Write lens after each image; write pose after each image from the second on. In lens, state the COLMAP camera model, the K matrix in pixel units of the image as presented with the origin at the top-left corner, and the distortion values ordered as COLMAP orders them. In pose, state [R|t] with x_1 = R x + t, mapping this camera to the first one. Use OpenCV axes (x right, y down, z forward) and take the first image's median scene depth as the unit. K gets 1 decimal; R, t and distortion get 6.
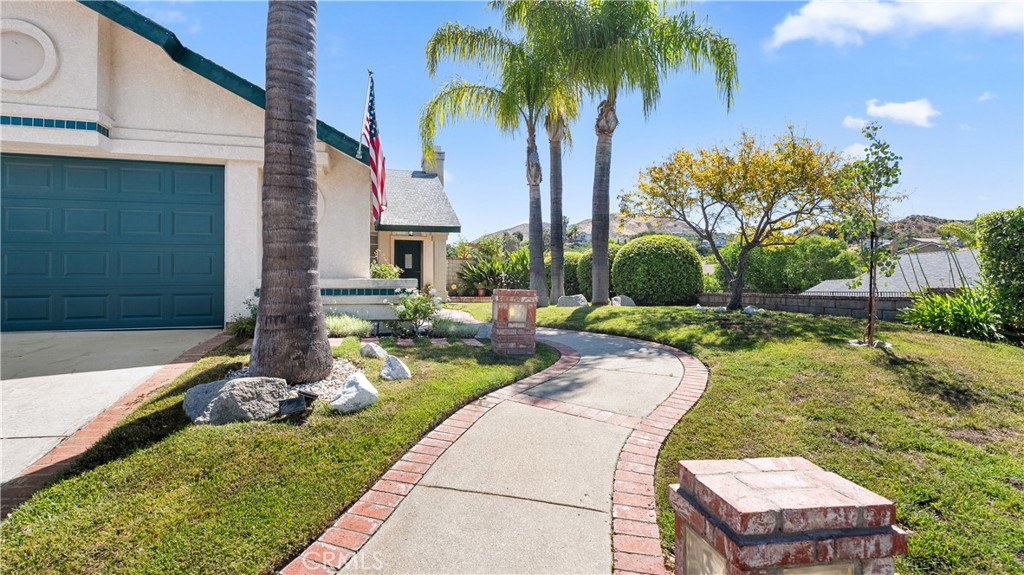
lens RADIAL K [[478.7, 0, 514.6], [0, 478.7, 281.6], [0, 0, 1]] dist [-0.008489, 0.000420]
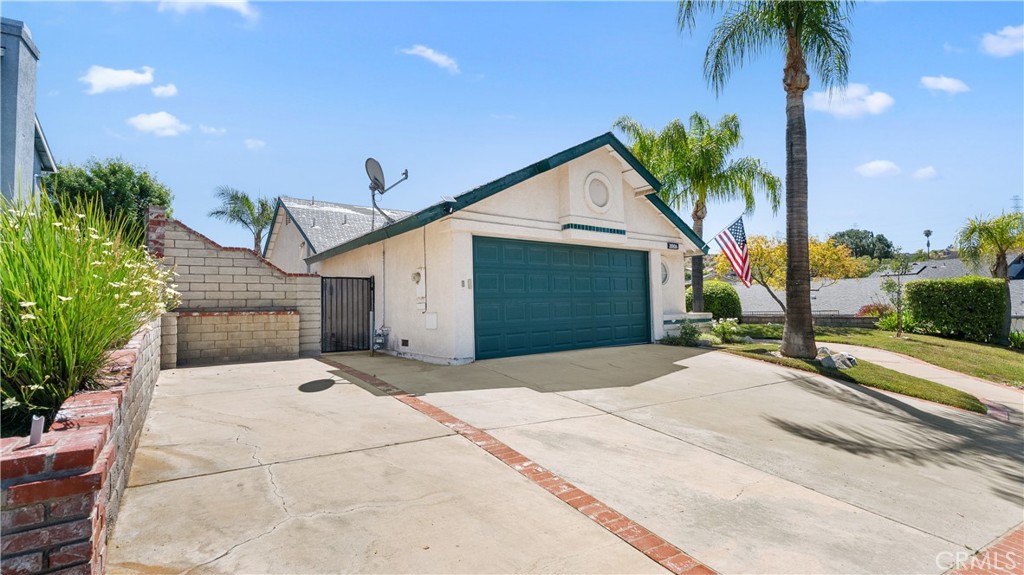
lens RADIAL K [[478.7, 0, 517.1], [0, 478.7, 295.2], [0, 0, 1]] dist [-0.008489, 0.000420]
pose [[0.927658, -0.006530, 0.373375, -1.735063], [0.014903, 0.999698, -0.019544, -0.054800], [-0.373134, 0.023694, 0.927475, -0.463453]]
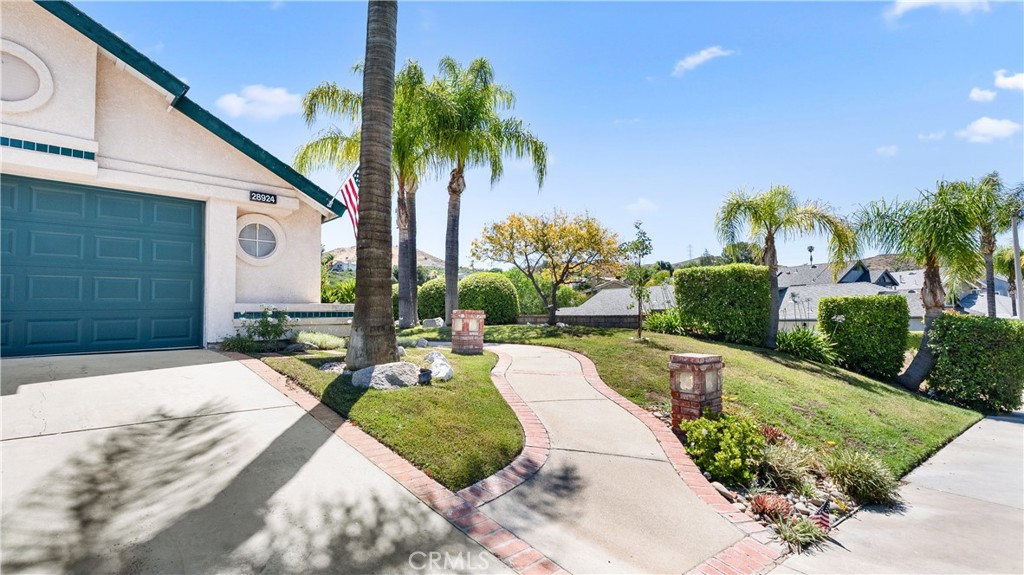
lens RADIAL K [[478.7, 0, 519.2], [0, 478.7, 286.3], [0, 0, 1]] dist [-0.008489, 0.000420]
pose [[0.856279, 0.018555, 0.516179, -0.556090], [0.008616, 0.998702, -0.050193, 0.016422], [-0.516441, 0.047427, 0.855008, -0.323636]]
